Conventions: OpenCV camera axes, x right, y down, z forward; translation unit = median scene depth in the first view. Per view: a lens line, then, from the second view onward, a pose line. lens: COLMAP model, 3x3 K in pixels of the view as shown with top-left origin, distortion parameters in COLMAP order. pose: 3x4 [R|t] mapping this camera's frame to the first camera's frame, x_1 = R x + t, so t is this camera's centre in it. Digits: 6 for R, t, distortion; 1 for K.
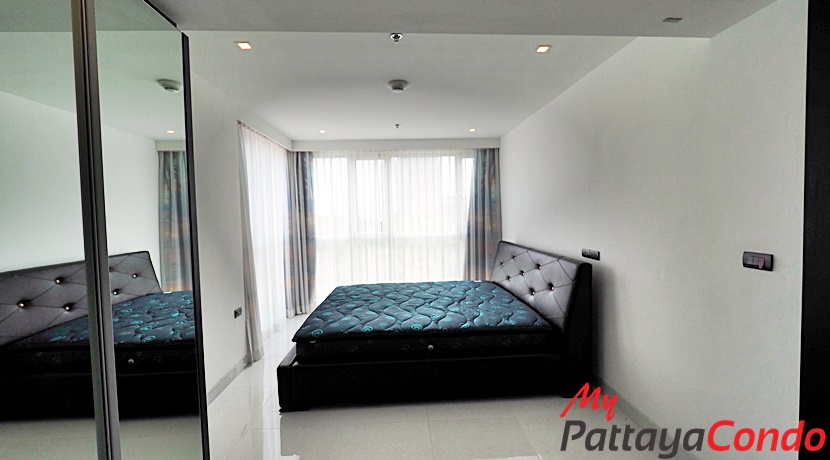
lens RADIAL K [[343.1, 0, 416.2], [0, 343.1, 226.3], [0, 0, 1]] dist [0.000572, -0.000461]
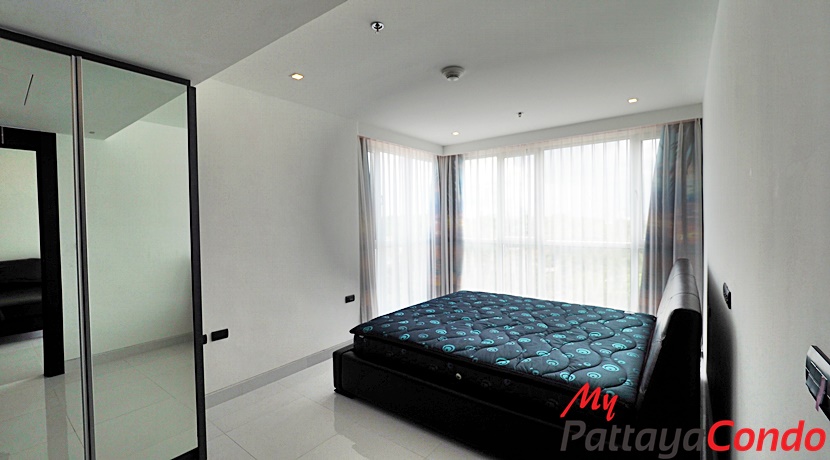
lens RADIAL K [[343.1, 0, 416.2], [0, 343.1, 226.3], [0, 0, 1]] dist [0.000572, -0.000461]
pose [[0.765257, 0.026935, -0.643162, 0.250224], [-0.028906, 0.999554, 0.007467, -0.009124], [0.643076, 0.012877, 0.765694, 0.143991]]
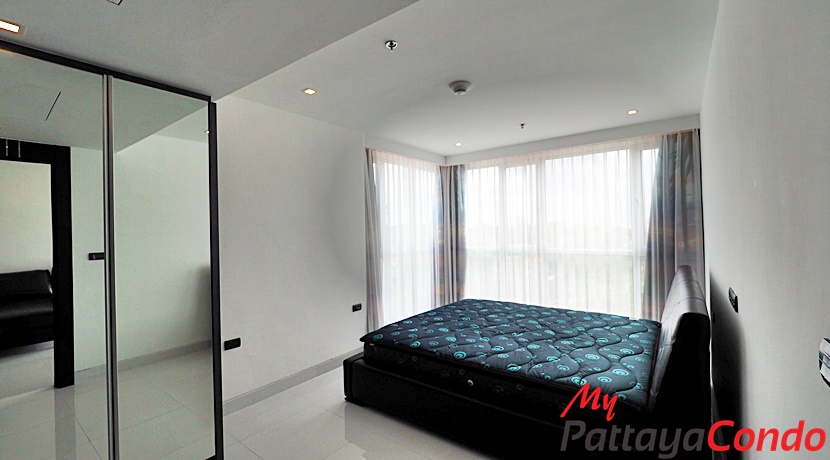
lens RADIAL K [[343.1, 0, 416.2], [0, 343.1, 226.3], [0, 0, 1]] dist [0.000572, -0.000461]
pose [[0.769145, 0.004714, -0.639057, 0.244874], [-0.022204, 0.999566, -0.019350, -0.008751], [0.638688, 0.029072, 0.768916, 0.124090]]
